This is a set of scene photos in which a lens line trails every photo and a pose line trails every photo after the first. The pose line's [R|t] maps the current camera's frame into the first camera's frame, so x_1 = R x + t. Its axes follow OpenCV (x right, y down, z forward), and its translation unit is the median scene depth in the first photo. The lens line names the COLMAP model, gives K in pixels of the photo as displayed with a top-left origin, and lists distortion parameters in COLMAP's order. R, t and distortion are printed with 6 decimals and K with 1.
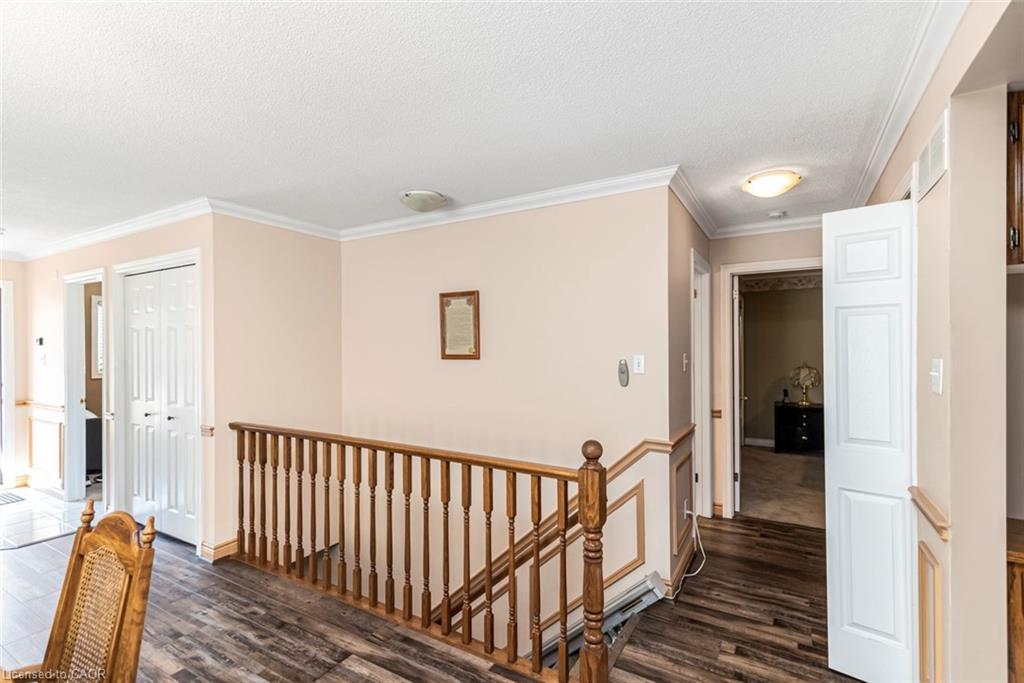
lens RADIAL K [[472.6, 0, 507.9], [0, 472.6, 343.7], [0, 0, 1]] dist [0.016049, -0.001607]
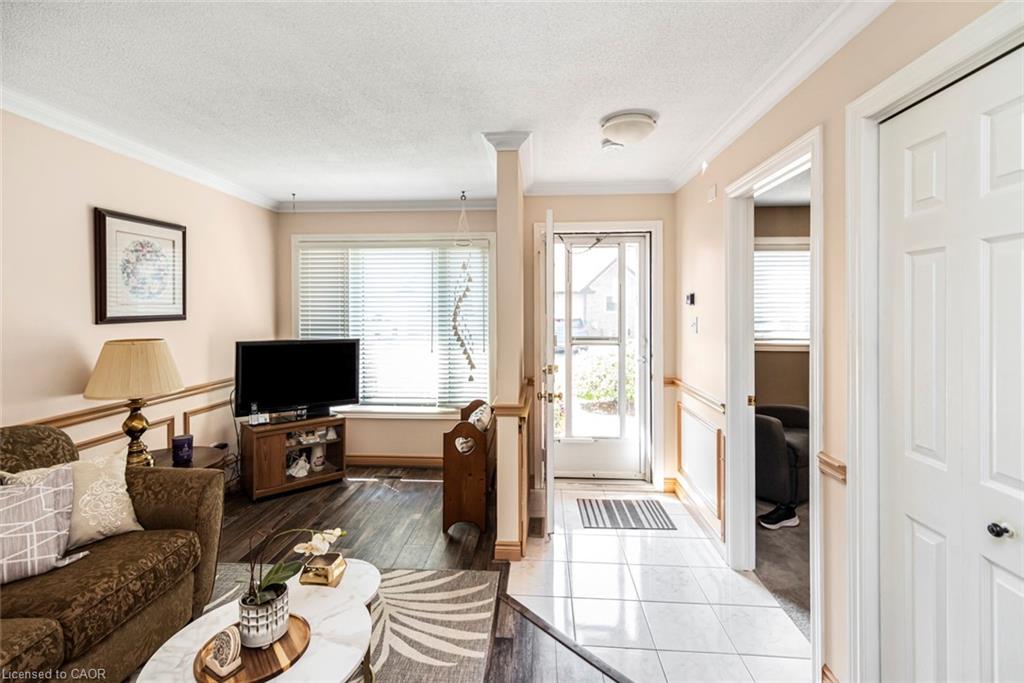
lens RADIAL K [[472.6, 0, 507.5], [0, 472.6, 310.0], [0, 0, 1]] dist [0.016049, -0.001607]
pose [[0.453354, 0.012005, -0.891250, -0.585382], [-0.001008, 0.999916, 0.012957, 0.003396], [0.891330, -0.004976, 0.453328, 0.545626]]
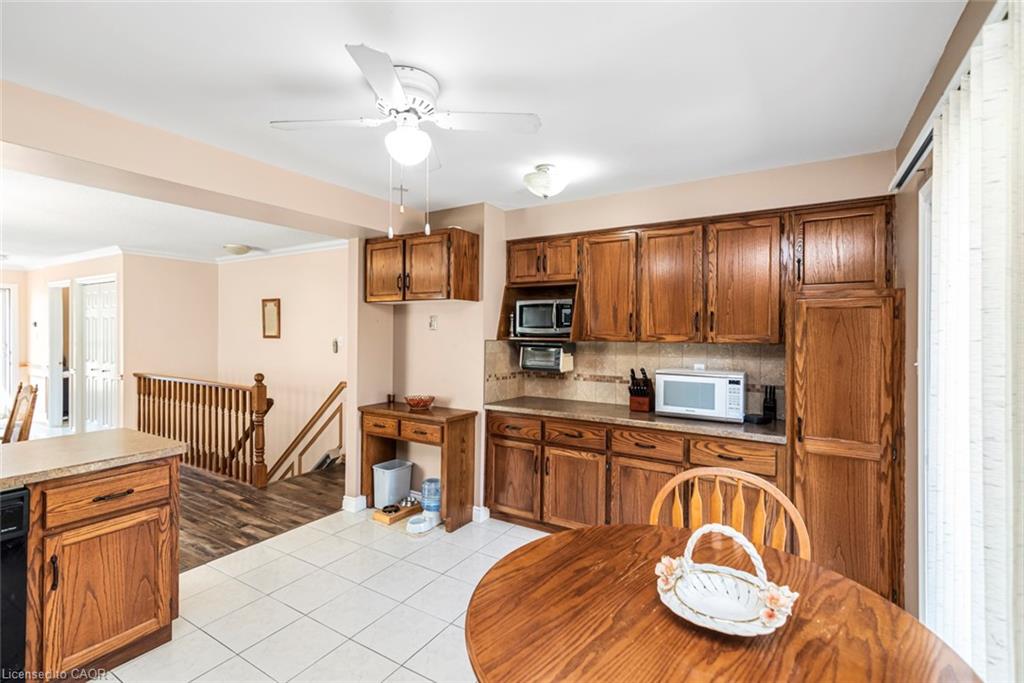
lens RADIAL K [[472.6, 0, 547.6], [0, 472.6, 329.8], [0, 0, 1]] dist [0.016049, -0.001607]
pose [[0.999948, 0.010133, -0.000692, 0.792624], [-0.010129, 0.999930, 0.006107, -0.015569], [0.000754, -0.006099, 0.999981, -0.637228]]
